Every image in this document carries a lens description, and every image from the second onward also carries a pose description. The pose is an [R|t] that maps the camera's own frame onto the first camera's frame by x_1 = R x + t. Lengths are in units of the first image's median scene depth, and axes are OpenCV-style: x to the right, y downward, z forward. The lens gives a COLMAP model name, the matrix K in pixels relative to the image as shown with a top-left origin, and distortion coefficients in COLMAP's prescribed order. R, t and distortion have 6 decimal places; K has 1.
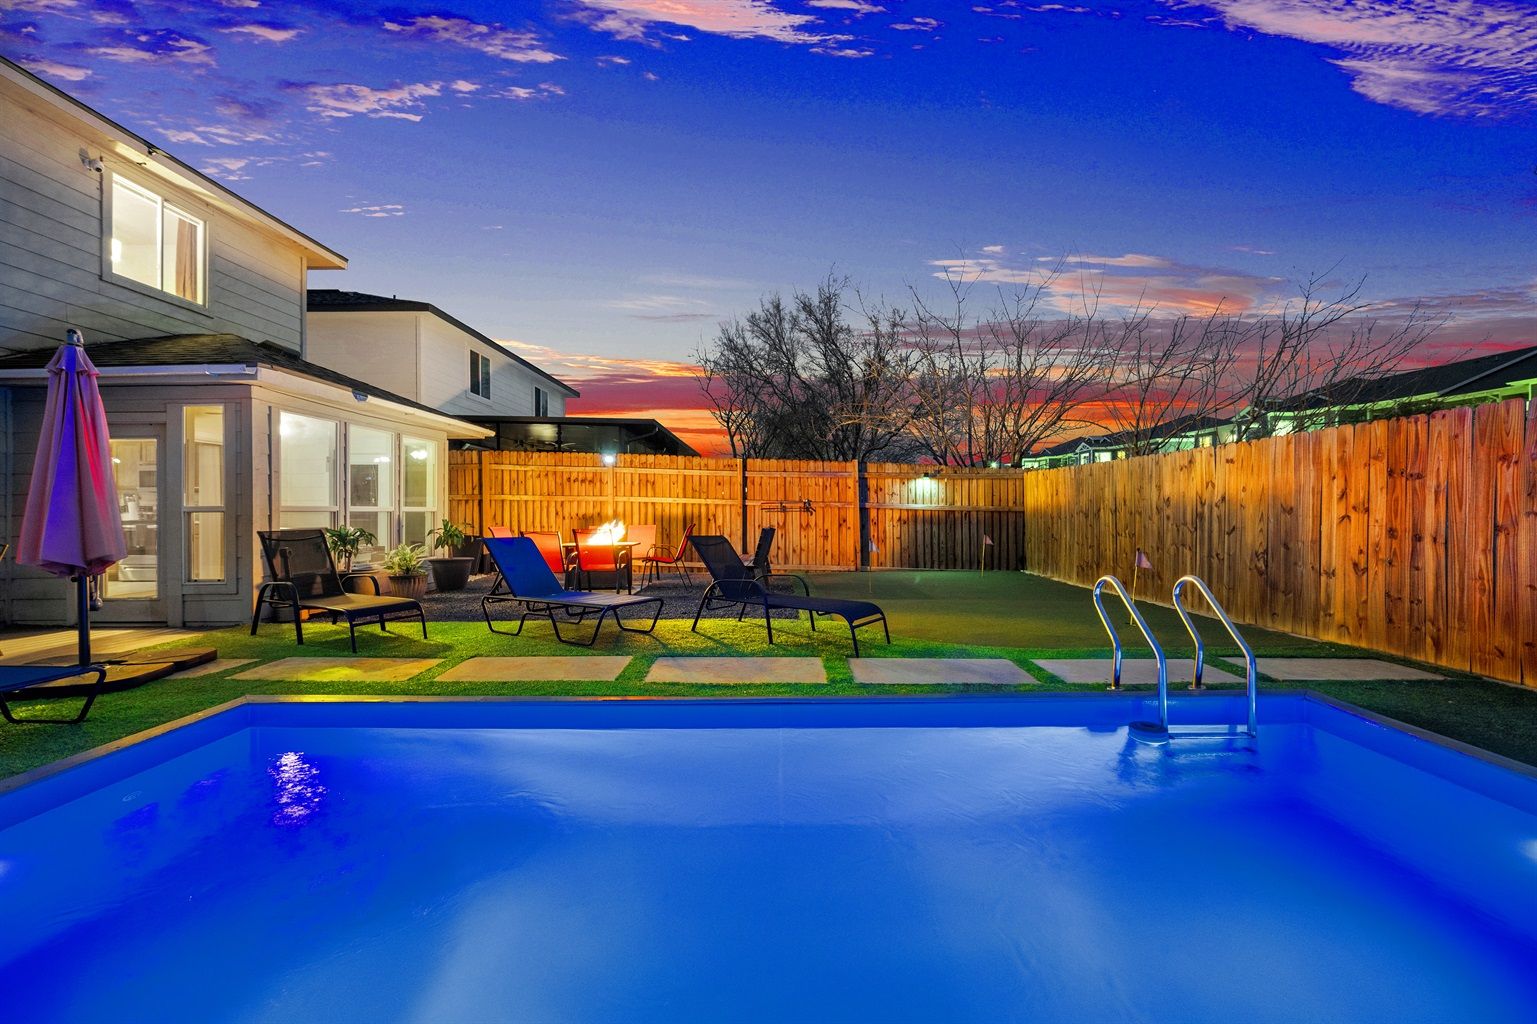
lens RADIAL K [[613.2, 0, 771.6], [0, 613.2, 515.7], [0, 0, 1]] dist [-0.003339, -0.000700]
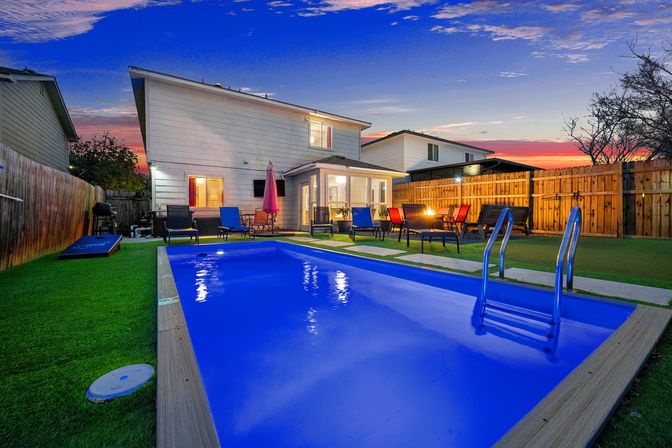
lens RADIAL K [[268.1, 0, 337.7], [0, 268.1, 220.0], [0, 0, 1]] dist [-0.003339, -0.000700]
pose [[0.554195, 0.013252, -0.832281, 0.293791], [-0.000636, 0.999880, 0.015497, 0.038580], [0.832387, -0.008059, 0.554137, 0.096521]]
